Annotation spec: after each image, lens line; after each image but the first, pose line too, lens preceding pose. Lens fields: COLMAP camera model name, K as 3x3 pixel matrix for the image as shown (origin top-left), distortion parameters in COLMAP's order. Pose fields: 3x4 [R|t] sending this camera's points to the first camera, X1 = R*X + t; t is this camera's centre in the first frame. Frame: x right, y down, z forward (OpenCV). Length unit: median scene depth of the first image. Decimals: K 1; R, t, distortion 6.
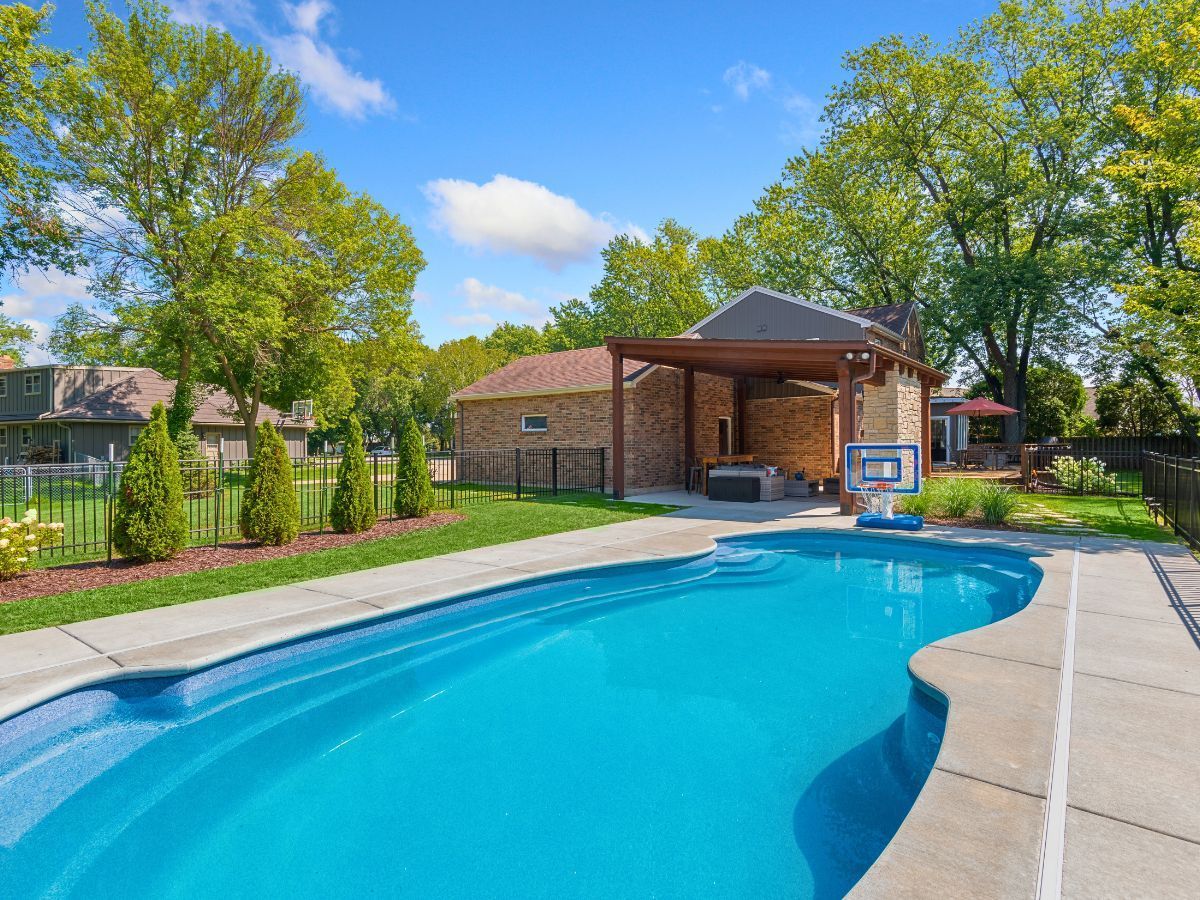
lens RADIAL K [[610.9, 0, 603.4], [0, 610.9, 448.1], [0, 0, 1]] dist [0.030061, -0.020648]
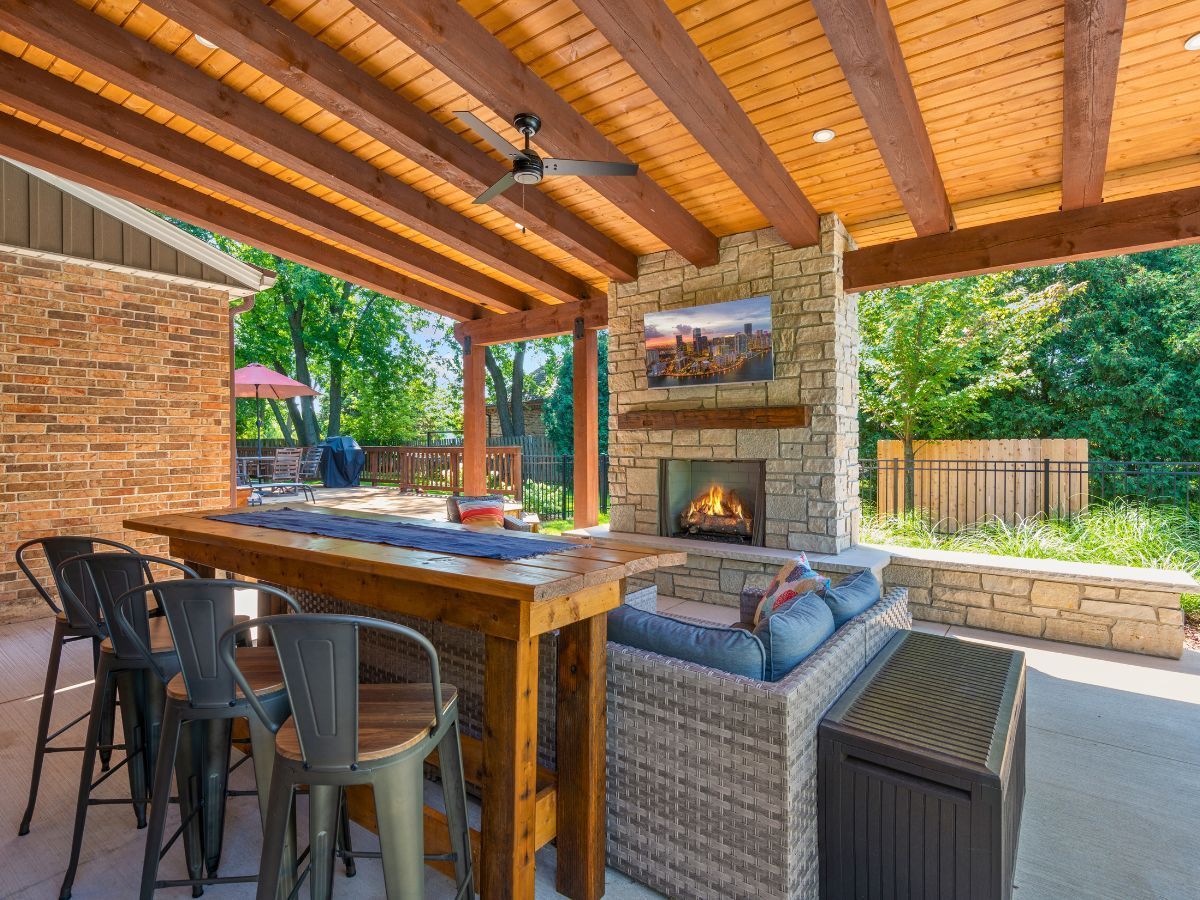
lens RADIAL K [[610.9, 0, 594.4], [0, 610.9, 447.3], [0, 0, 1]] dist [0.030061, -0.020648]
pose [[-0.029171, -0.002925, 0.999570, 0.053237], [0.010058, 0.999944, 0.003220, -0.006177], [-0.999524, 0.010148, -0.029140, 0.816622]]
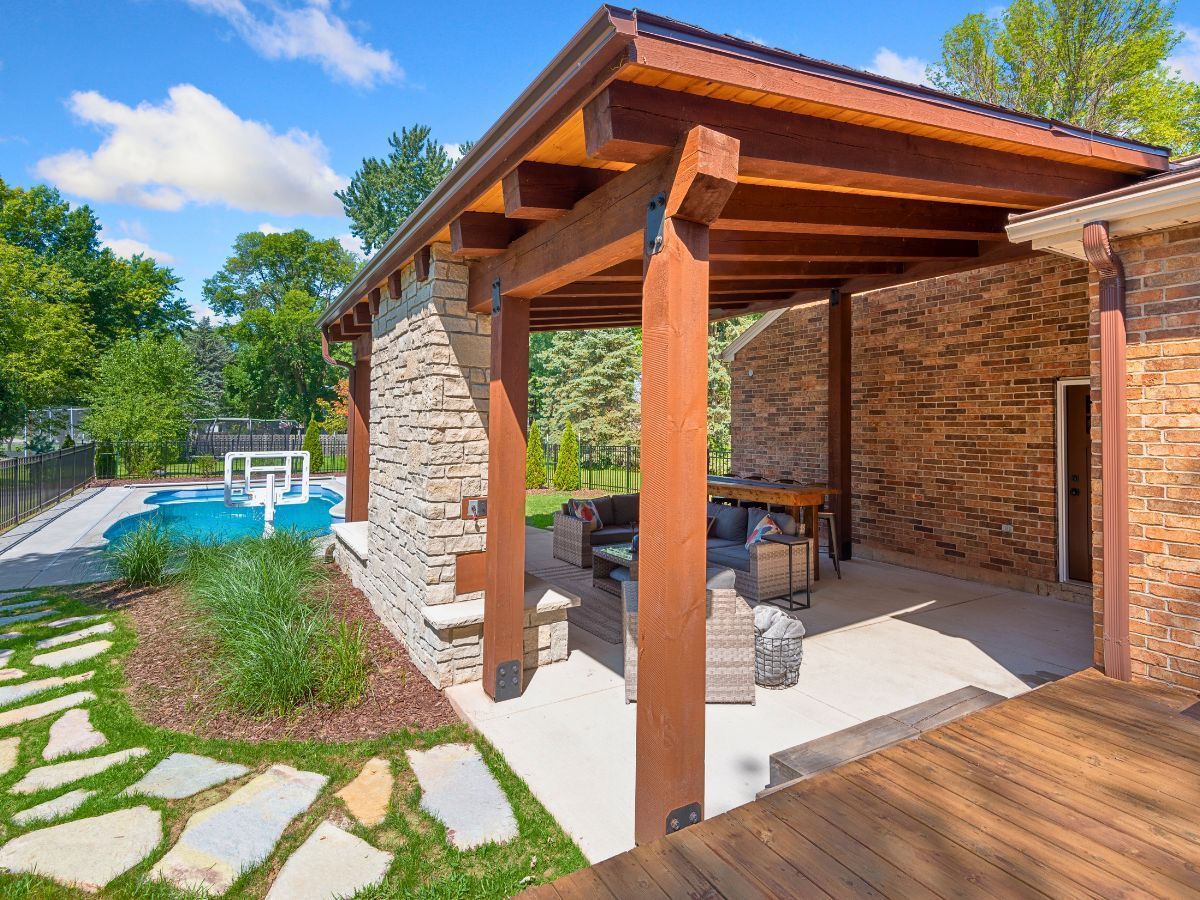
lens RADIAL K [[632.9, 0, 610.5], [0, 632.9, 410.2], [0, 0, 1]] dist [0.018742, -0.002156]
pose [[-0.334124, -0.017640, -0.942364, 0.594270], [-0.006668, 0.999844, -0.016352, -0.030063], [0.942506, 0.000820, -0.334189, 0.916228]]
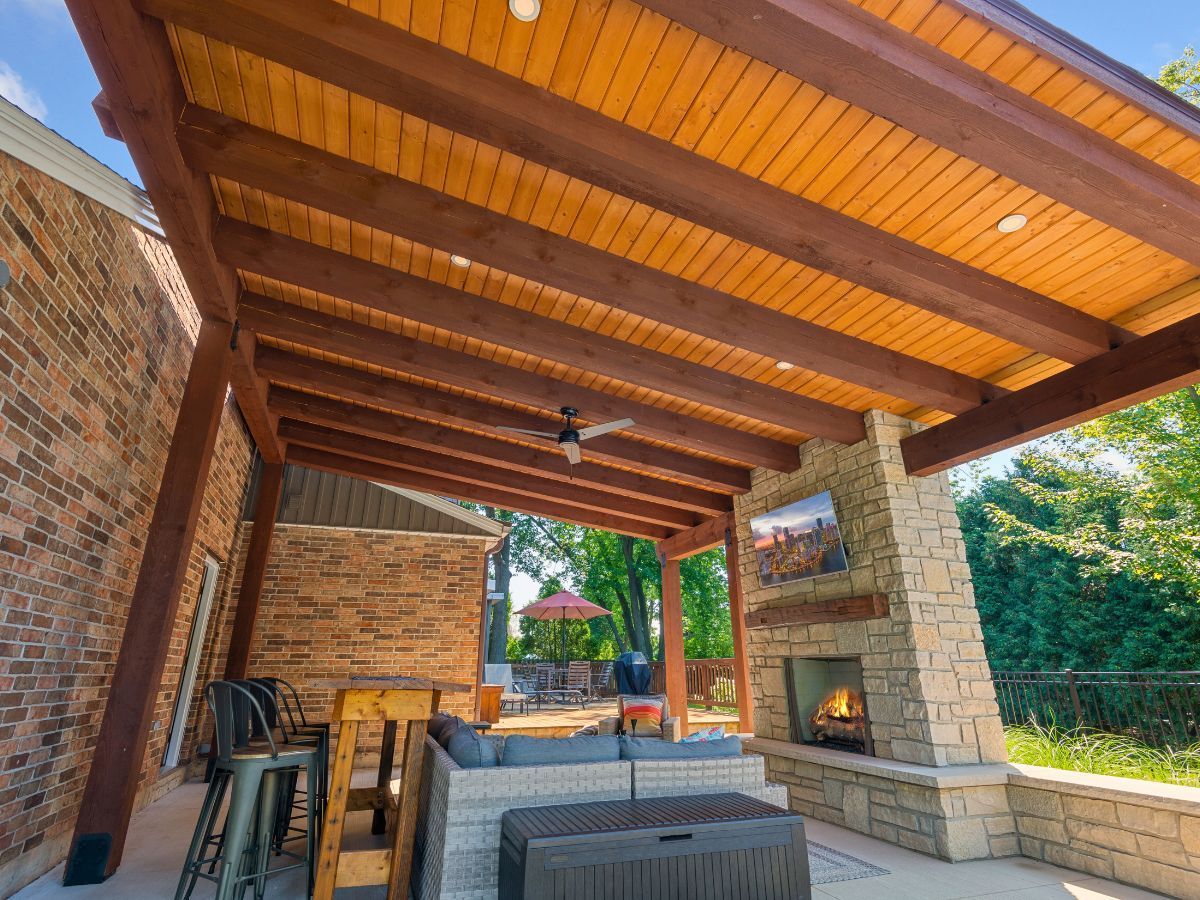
lens RADIAL K [[610.9, 0, 595.0], [0, 610.9, 446.8], [0, 0, 1]] dist [0.030061, -0.020648]
pose [[0.526274, 0.295593, 0.797283, 0.028240], [0.002121, 0.937173, -0.348857, 0.009002], [-0.850313, 0.185285, 0.492583, 0.685763]]
